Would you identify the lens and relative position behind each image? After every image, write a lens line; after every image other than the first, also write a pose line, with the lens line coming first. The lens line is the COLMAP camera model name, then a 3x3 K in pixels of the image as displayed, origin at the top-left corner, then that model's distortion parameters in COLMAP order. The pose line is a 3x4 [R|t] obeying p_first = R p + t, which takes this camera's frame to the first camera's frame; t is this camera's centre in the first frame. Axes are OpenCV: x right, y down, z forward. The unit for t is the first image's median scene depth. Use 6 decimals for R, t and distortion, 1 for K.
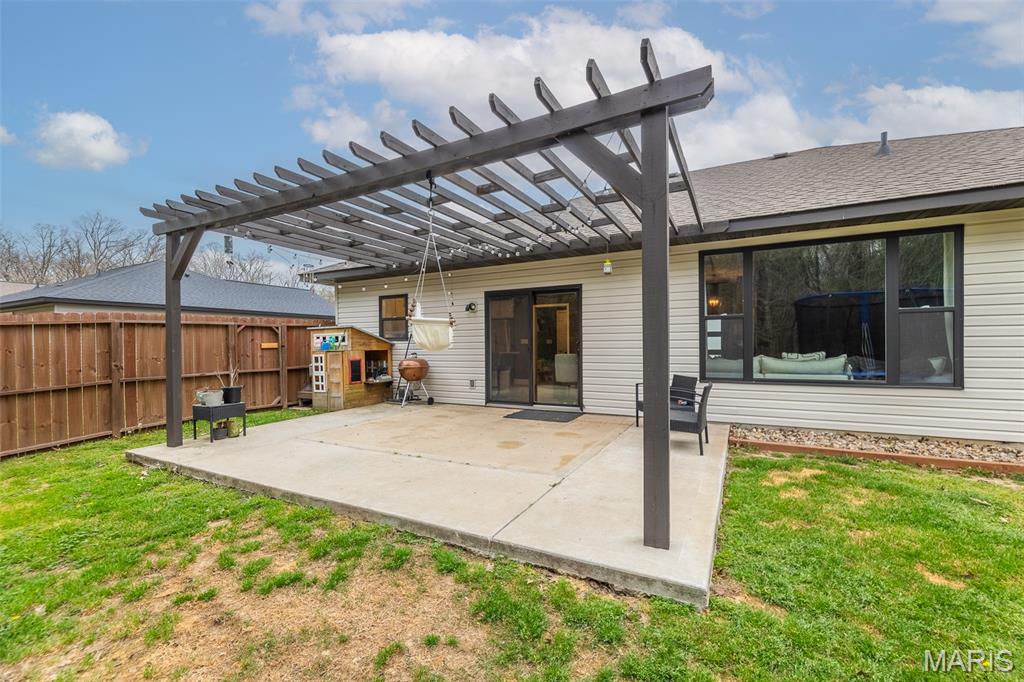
lens RADIAL K [[418.1, 0, 525.3], [0, 418.1, 344.4], [0, 0, 1]] dist [-0.001117, 0.000037]
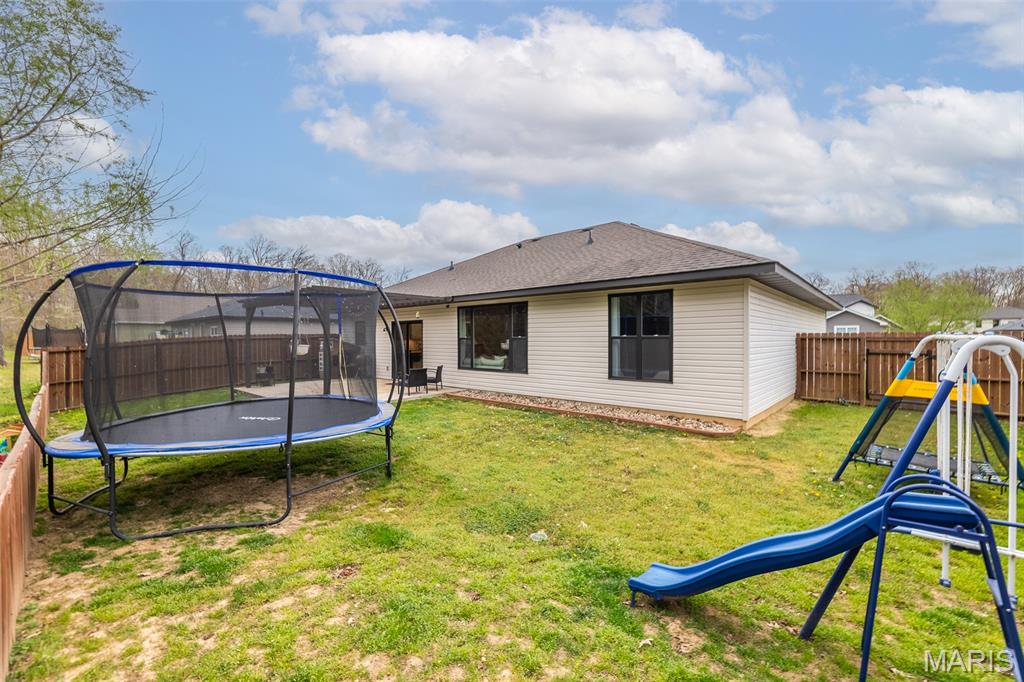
lens RADIAL K [[412.8, 0, 512.0], [0, 412.8, 341.0], [0, 0, 1]] dist [0.018714, 0.000001]
pose [[0.966707, 0.008098, -0.255759, 1.193190], [-0.005740, 0.999934, 0.009964, -0.072809], [0.255823, -0.008164, 0.966689, -0.923859]]
